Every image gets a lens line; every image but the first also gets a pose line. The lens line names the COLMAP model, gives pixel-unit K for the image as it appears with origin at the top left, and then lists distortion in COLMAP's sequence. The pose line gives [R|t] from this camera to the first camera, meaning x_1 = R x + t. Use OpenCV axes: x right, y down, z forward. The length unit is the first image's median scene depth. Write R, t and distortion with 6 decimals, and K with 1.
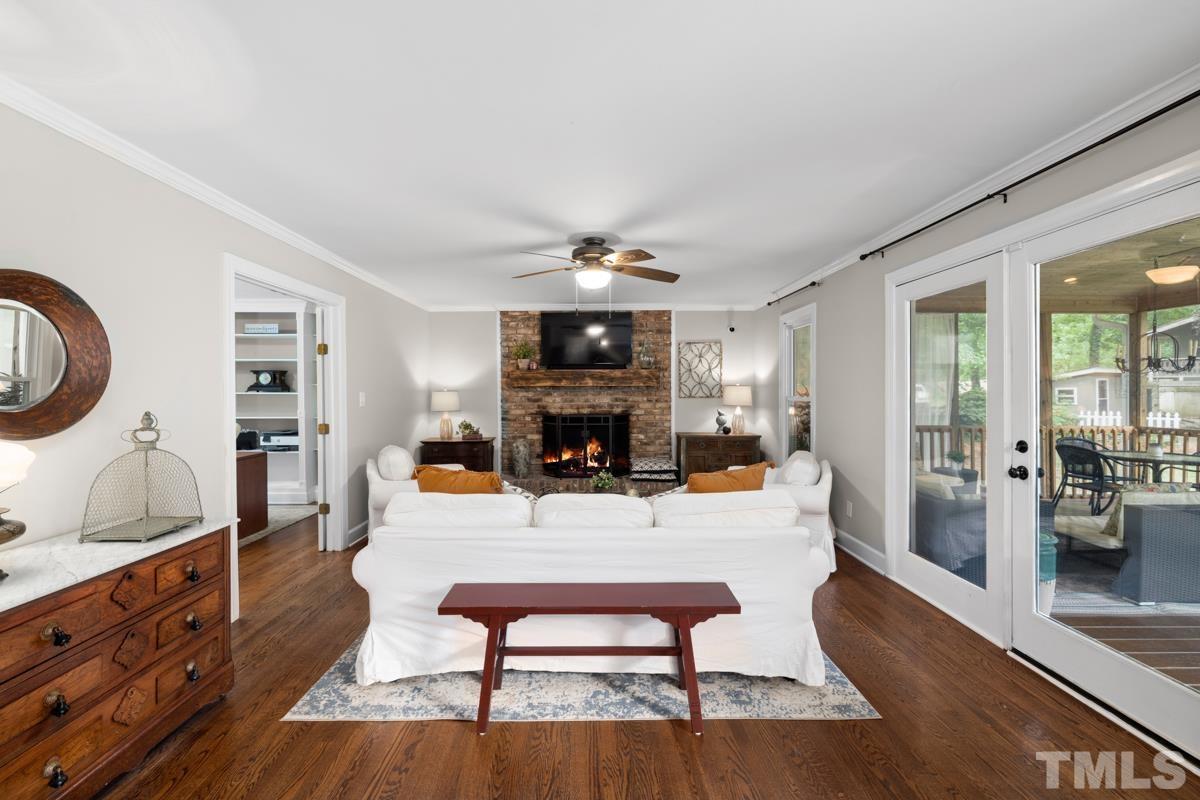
lens RADIAL K [[508.4, 0, 597.0], [0, 508.4, 402.4], [0, 0, 1]] dist [-0.001929, 0.000753]
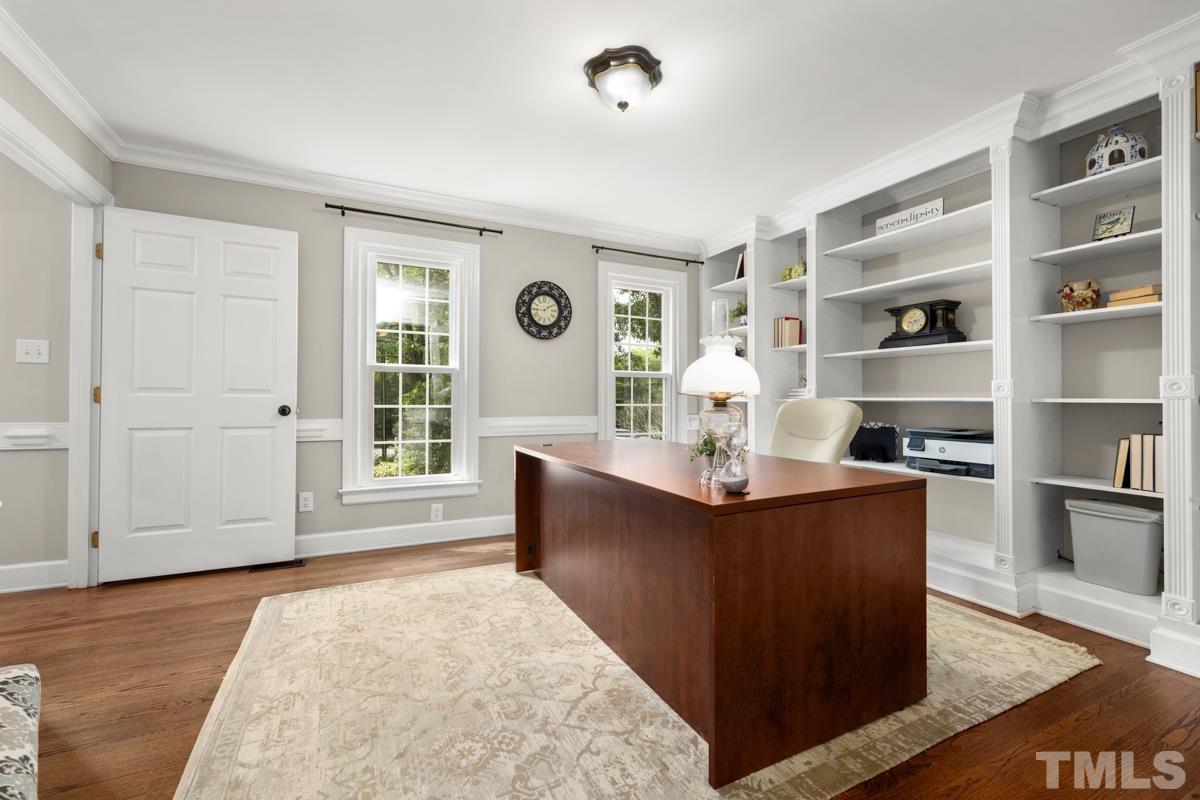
lens RADIAL K [[508.4, 0, 596.8], [0, 508.4, 400.6], [0, 0, 1]] dist [-0.001929, 0.000753]
pose [[0.435392, 0.002190, -0.900238, -0.347658], [-0.004980, 0.999988, 0.000024, 0.032266], [0.900227, 0.004473, 0.435397, 0.516037]]
